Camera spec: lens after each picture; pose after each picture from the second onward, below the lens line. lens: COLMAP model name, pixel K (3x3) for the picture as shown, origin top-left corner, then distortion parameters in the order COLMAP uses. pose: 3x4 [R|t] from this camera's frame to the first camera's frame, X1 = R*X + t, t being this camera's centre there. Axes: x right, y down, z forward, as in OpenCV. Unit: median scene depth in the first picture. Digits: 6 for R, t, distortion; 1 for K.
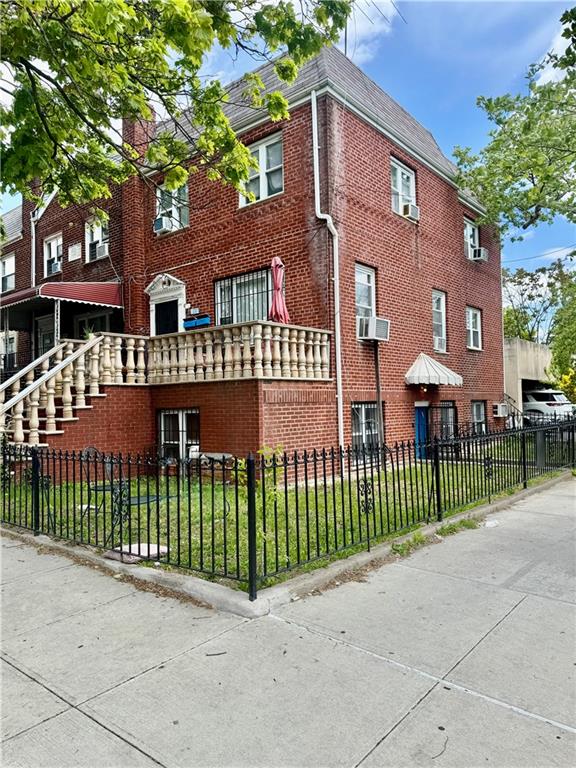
lens RADIAL K [[533.4, 0, 286.6], [0, 533.4, 387.0], [0, 0, 1]] dist [0.002513, 0.000560]
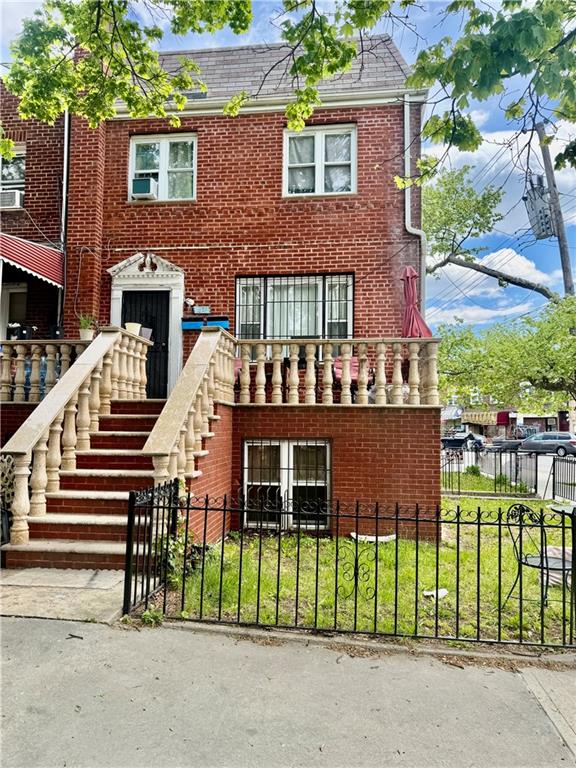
lens RADIAL K [[533.4, 0, 286.6], [0, 533.4, 387.0], [0, 0, 1]] dist [0.002513, 0.000560]
pose [[0.846443, 0.076151, 0.527006, -0.493712], [-0.052111, 0.996817, -0.060339, 0.010854], [-0.529923, 0.023611, 0.847717, 0.295930]]
